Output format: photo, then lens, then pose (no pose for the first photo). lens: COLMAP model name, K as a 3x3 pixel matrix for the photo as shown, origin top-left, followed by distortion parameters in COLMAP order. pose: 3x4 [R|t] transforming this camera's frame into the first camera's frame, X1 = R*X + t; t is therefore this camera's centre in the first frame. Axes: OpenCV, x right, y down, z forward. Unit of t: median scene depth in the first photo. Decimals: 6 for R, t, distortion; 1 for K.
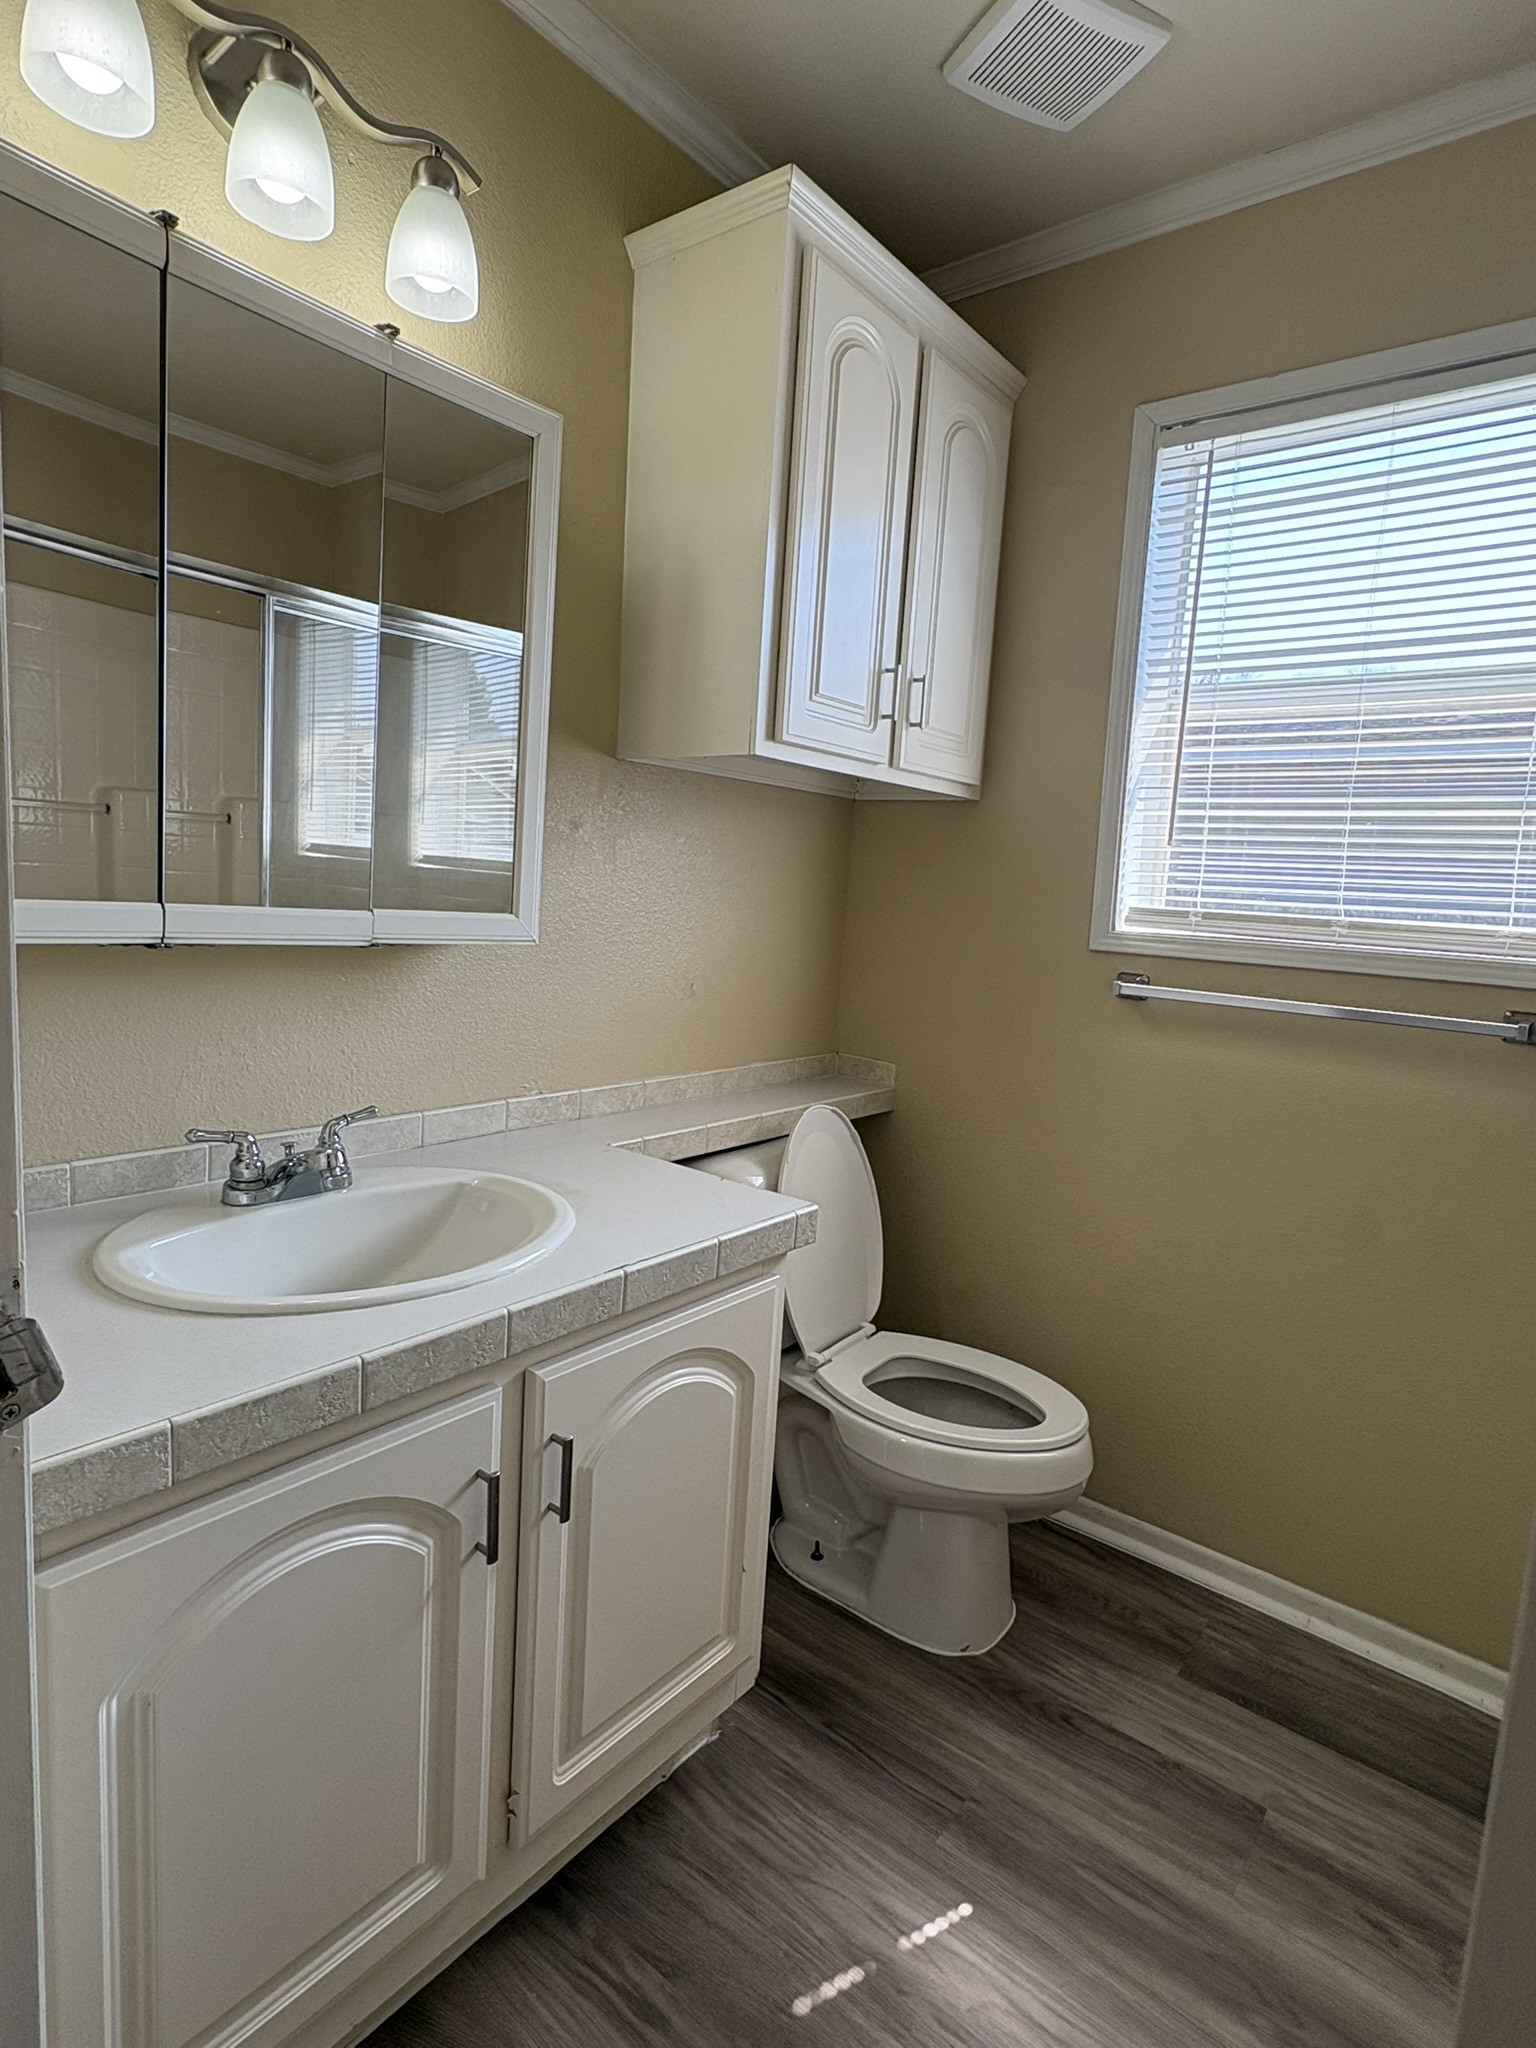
lens RADIAL K [[1077.4, 0, 767.6], [0, 1077.4, 1022.6], [0, 0, 1]] dist [0.002071, -0.000099]
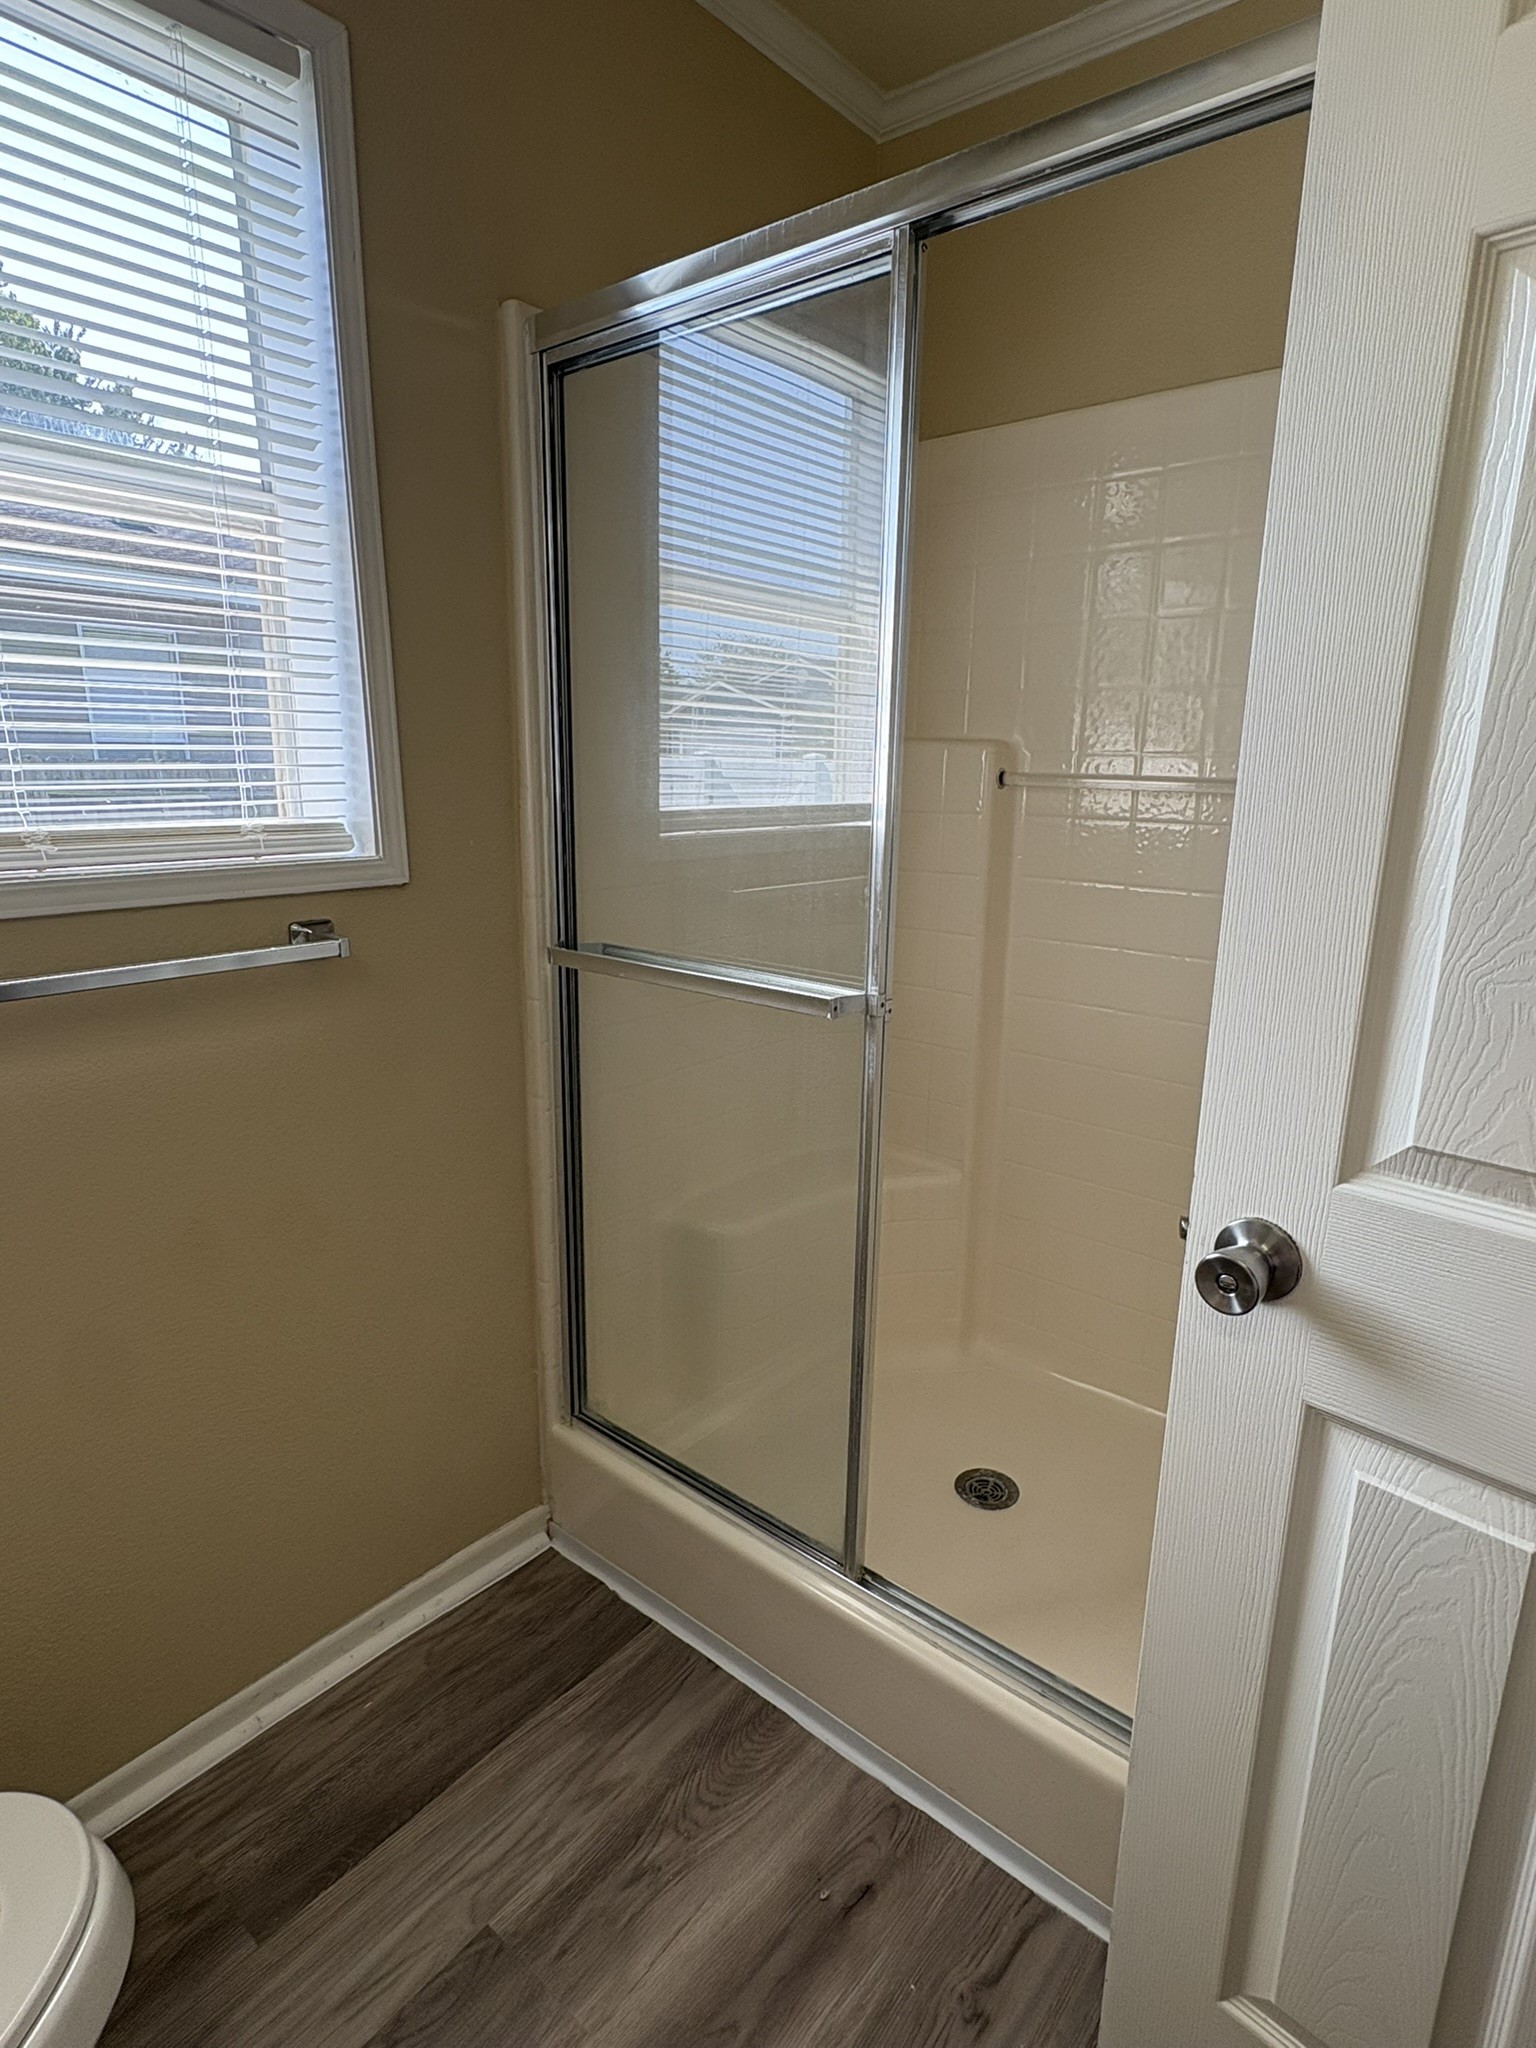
lens RADIAL K [[1077.4, 0, 763.7], [0, 1077.4, 1014.0], [0, 0, 1]] dist [0.002071, -0.000099]
pose [[0.013066, -0.289563, 0.957070, -0.125535], [0.112101, 0.951541, 0.286360, -0.151628], [-0.993611, 0.103547, 0.044893, 0.663211]]
